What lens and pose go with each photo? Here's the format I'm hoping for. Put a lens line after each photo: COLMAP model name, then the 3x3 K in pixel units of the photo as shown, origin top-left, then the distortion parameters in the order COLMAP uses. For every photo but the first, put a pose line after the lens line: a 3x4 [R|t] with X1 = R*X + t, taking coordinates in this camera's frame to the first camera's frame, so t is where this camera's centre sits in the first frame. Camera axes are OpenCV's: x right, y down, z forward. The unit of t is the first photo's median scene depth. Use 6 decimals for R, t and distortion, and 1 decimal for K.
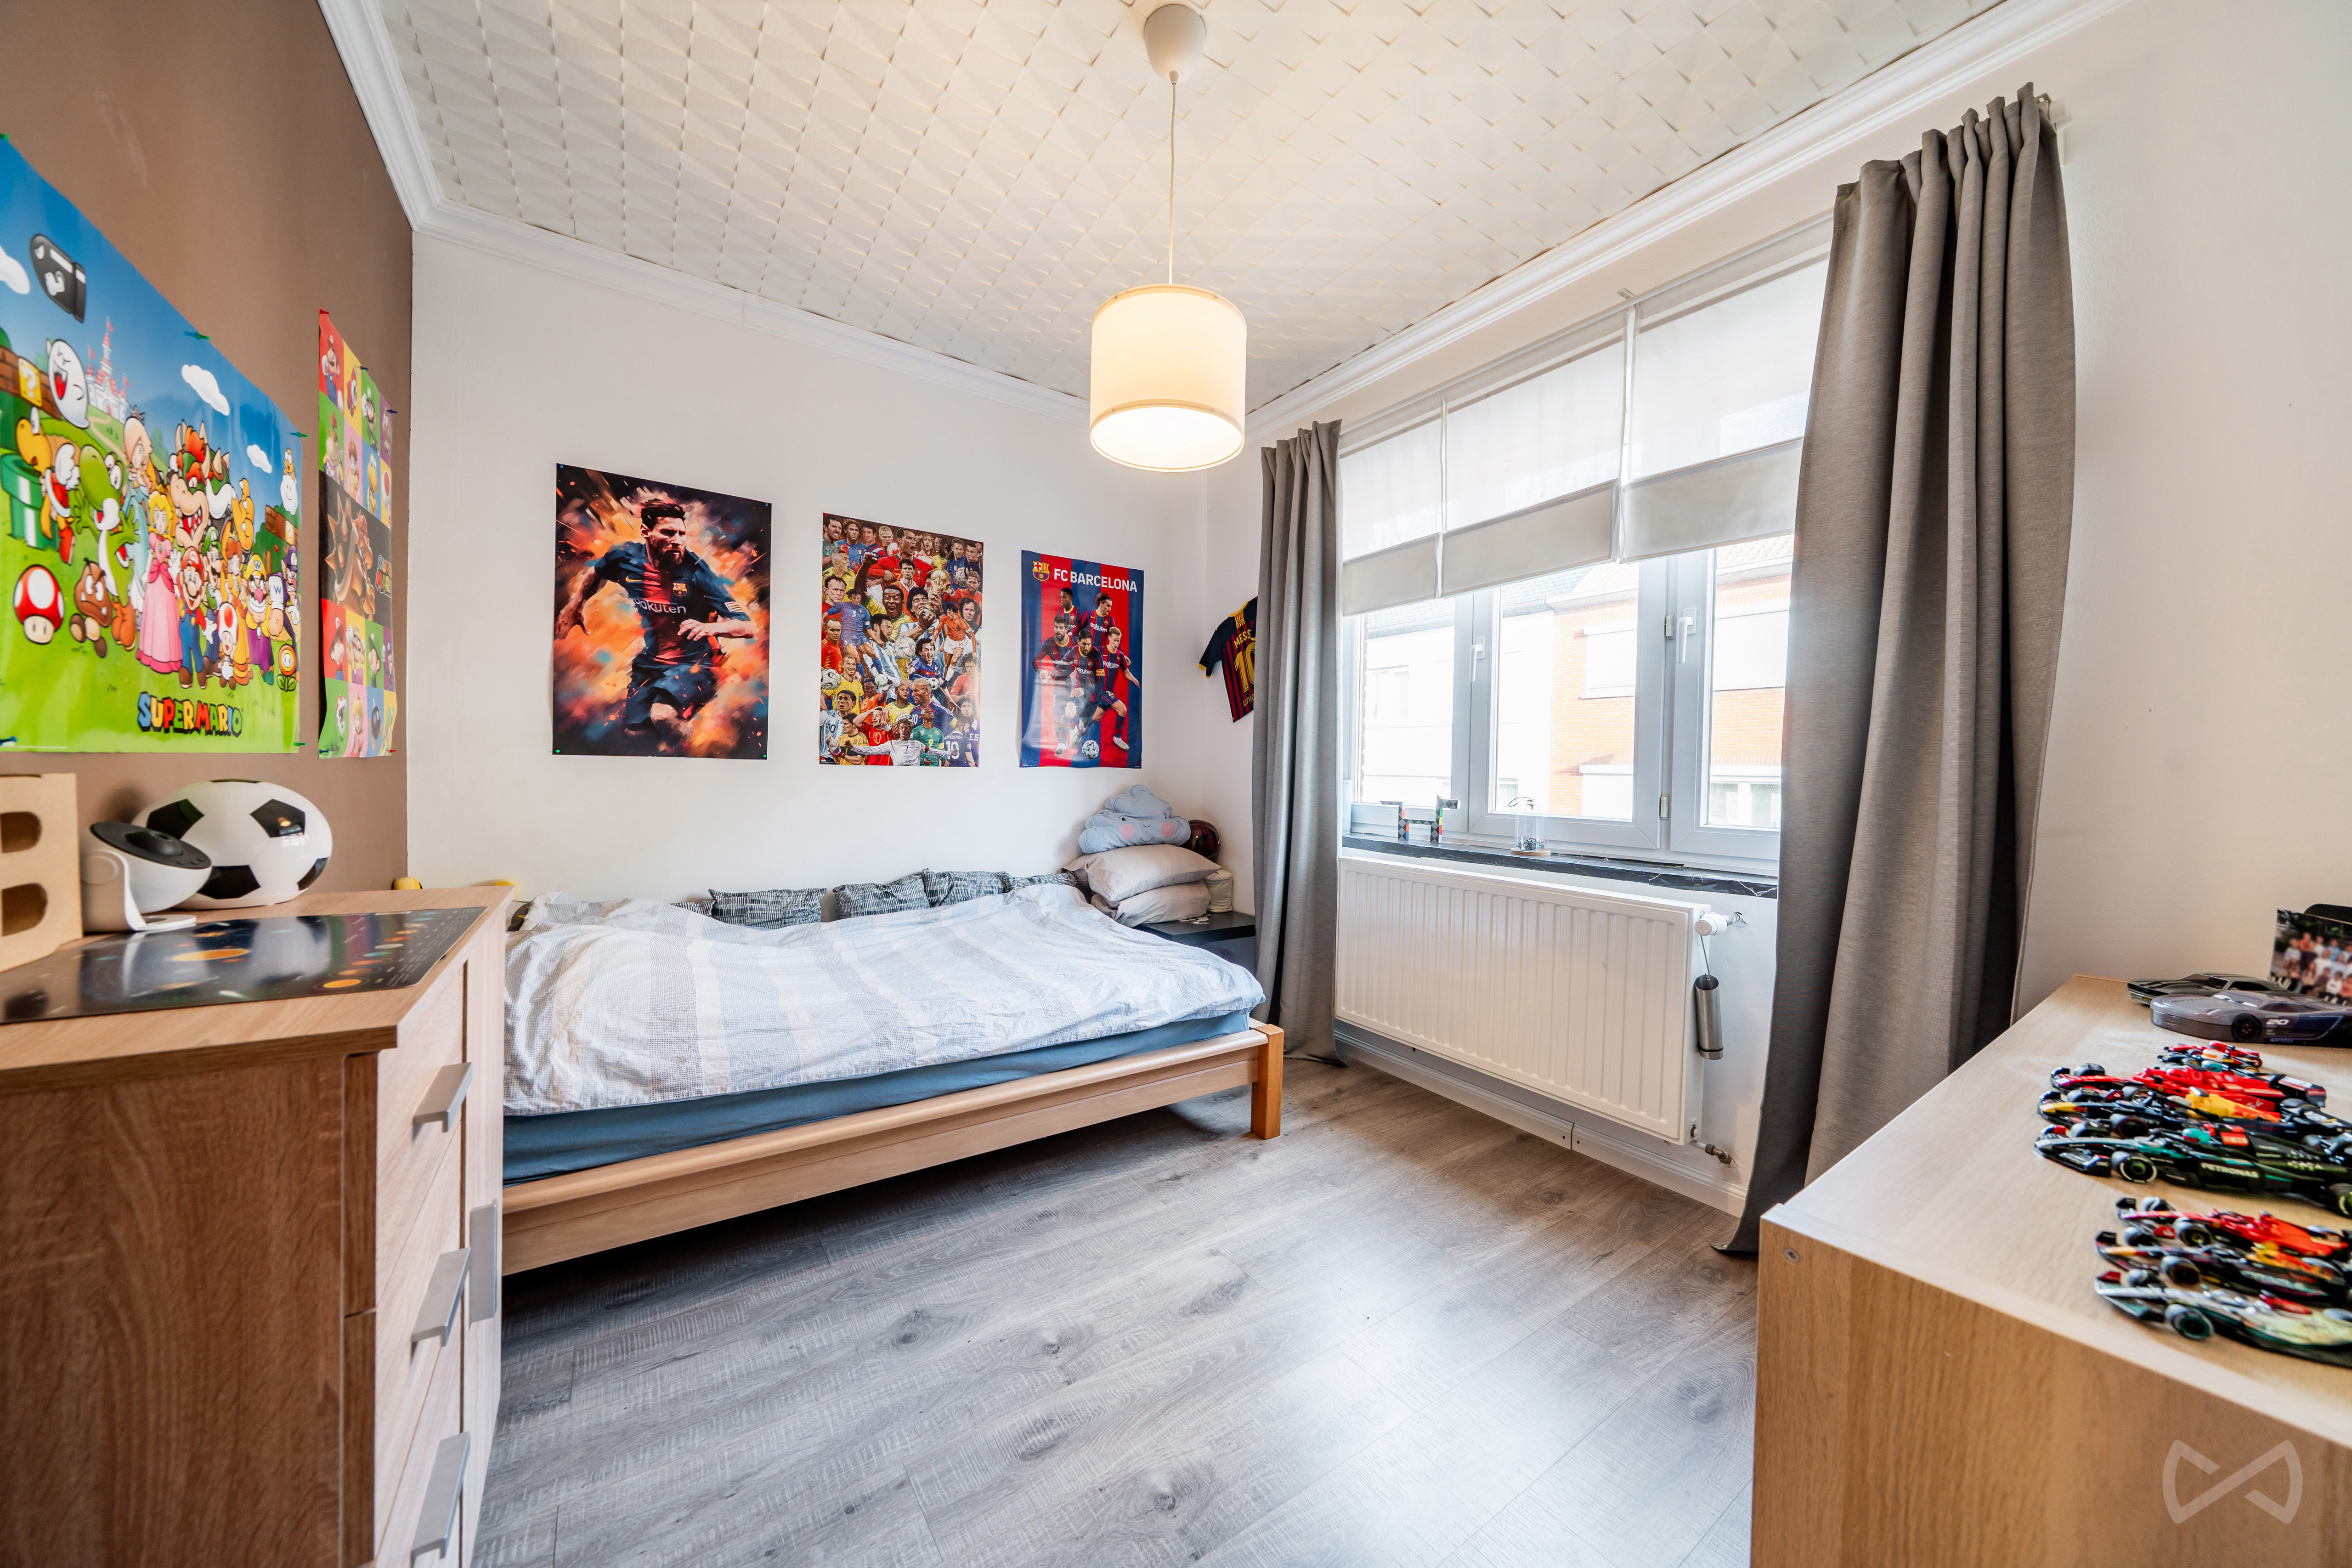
lens RADIAL K [[814.0, 0, 1174.6], [0, 814.0, 778.9], [0, 0, 1]] dist [0.001735, 0.000082]
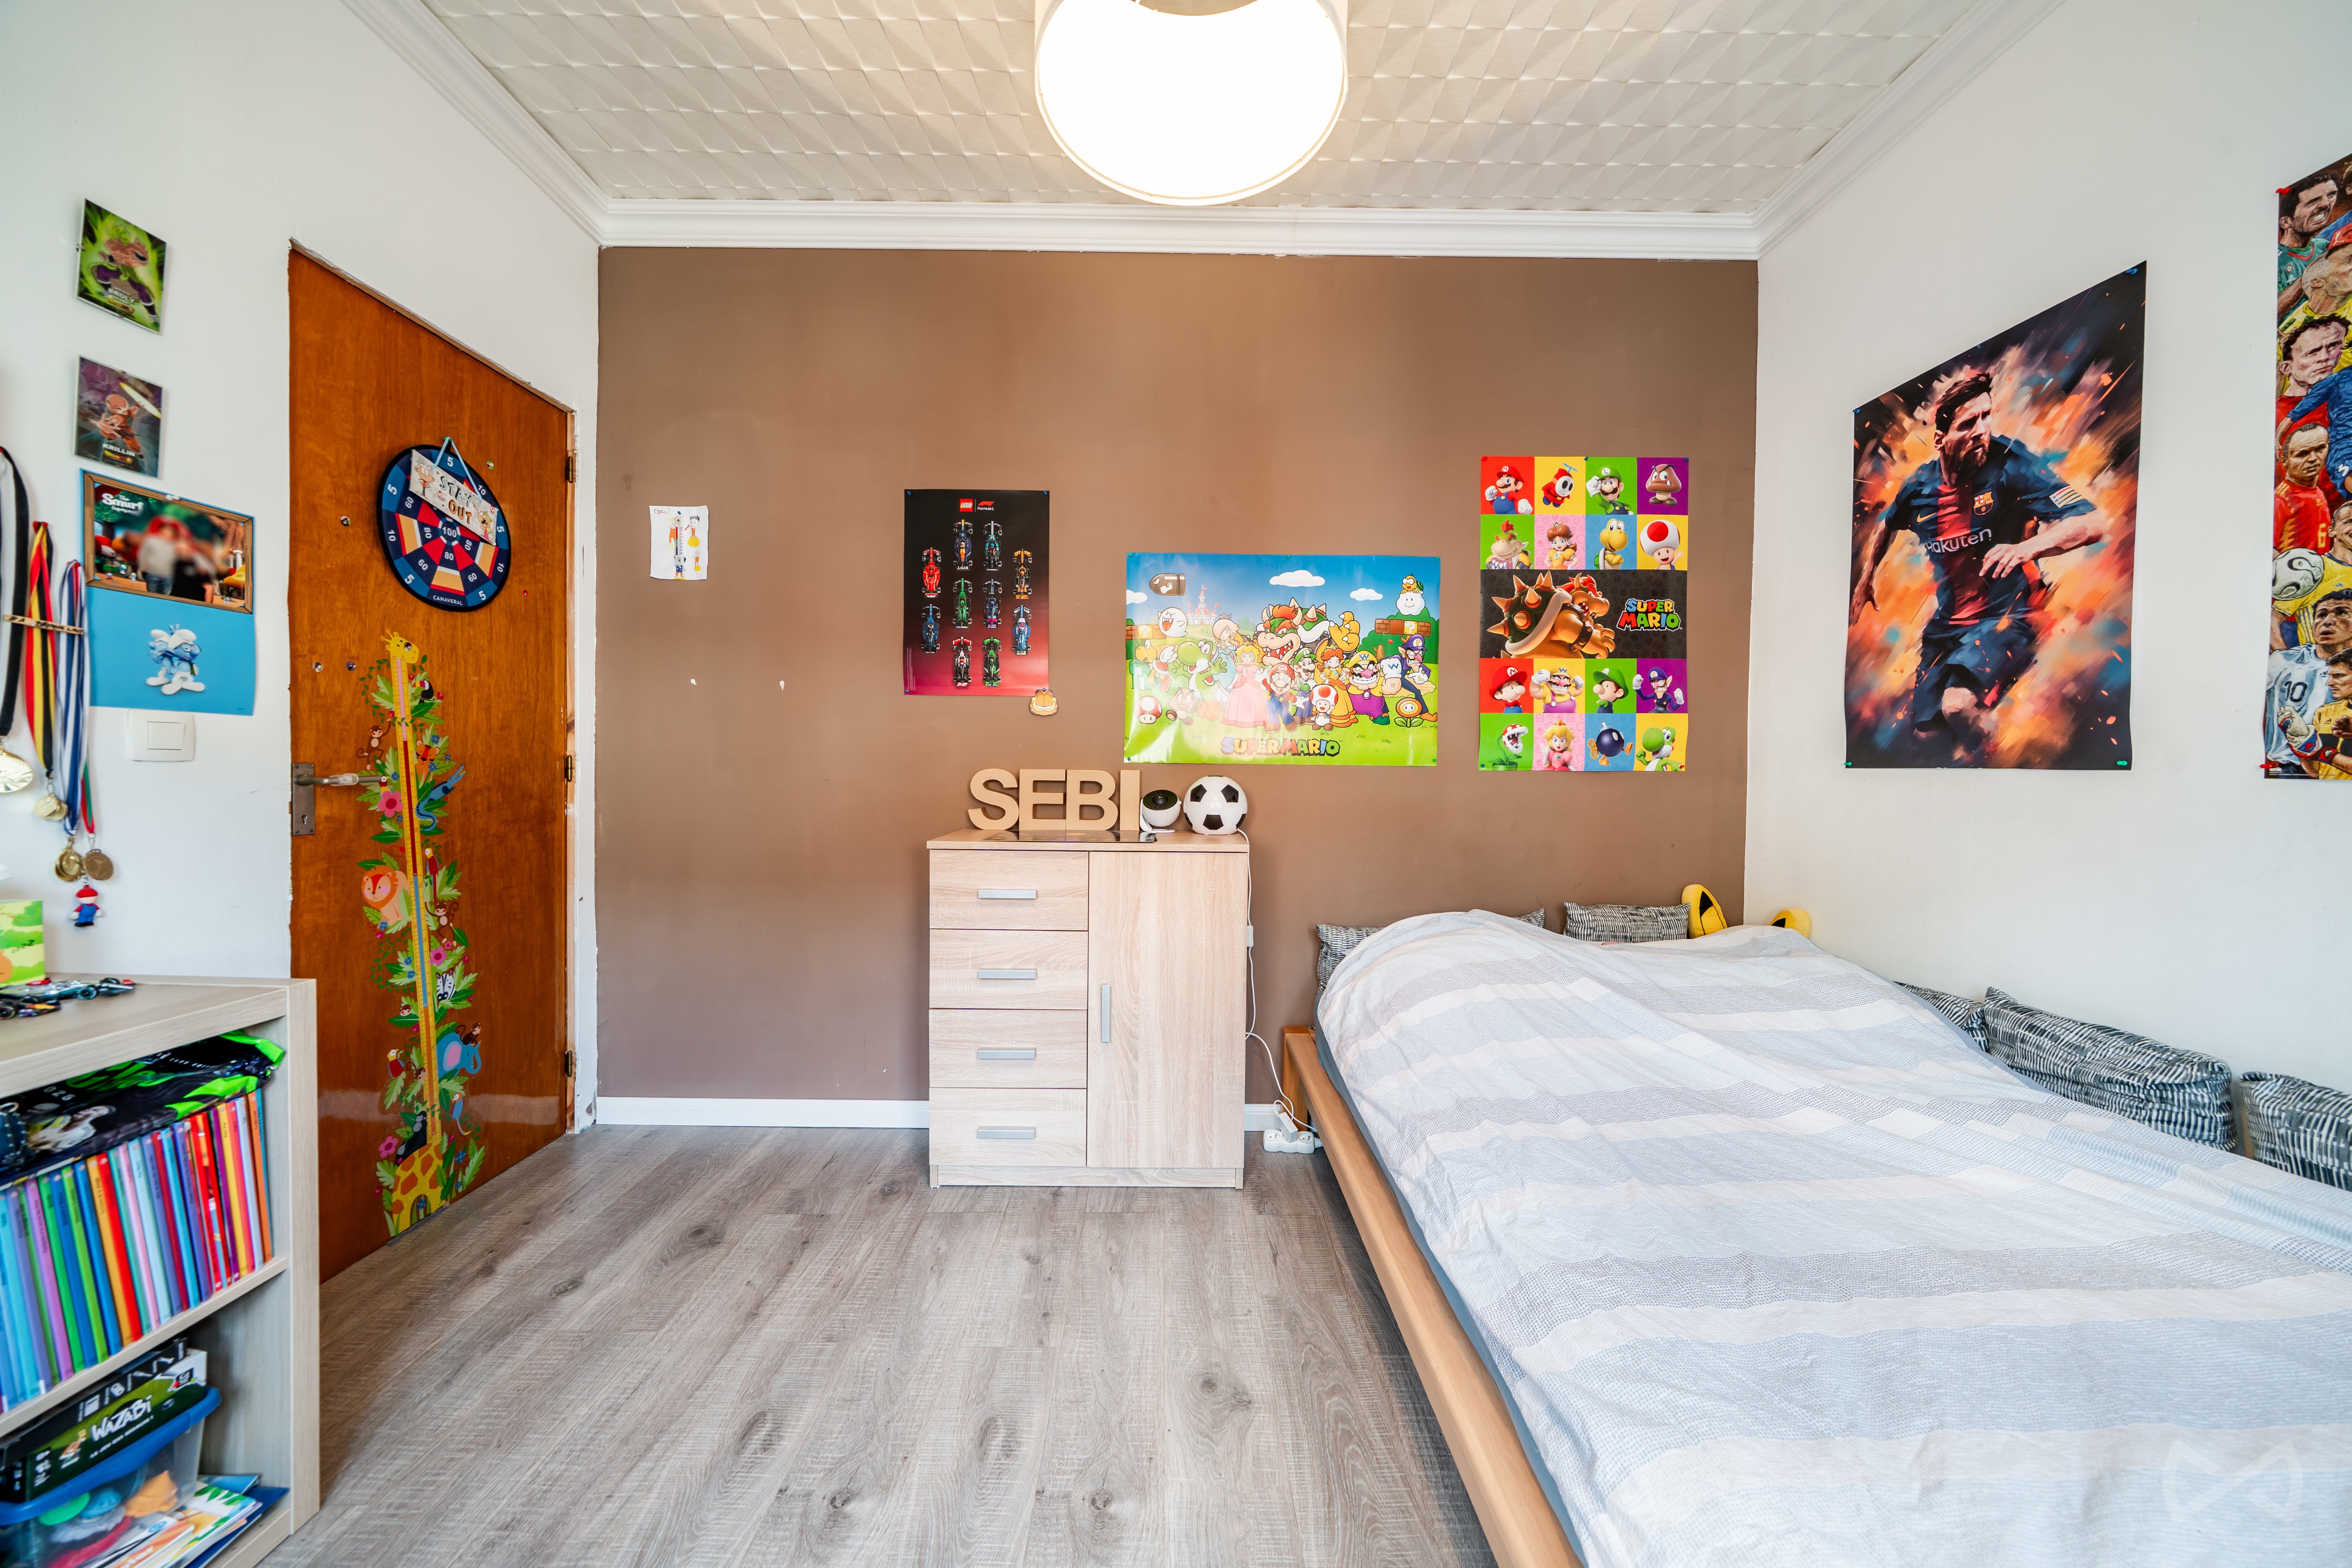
lens RADIAL K [[814.0, 0, 1173.3], [0, 814.0, 774.2], [0, 0, 1]] dist [0.001735, 0.000082]
pose [[-0.566586, -0.020128, -0.823757, 0.270635], [-0.036937, 0.999317, 0.000989, 0.000200], [0.823174, 0.030988, -0.566943, 0.855496]]
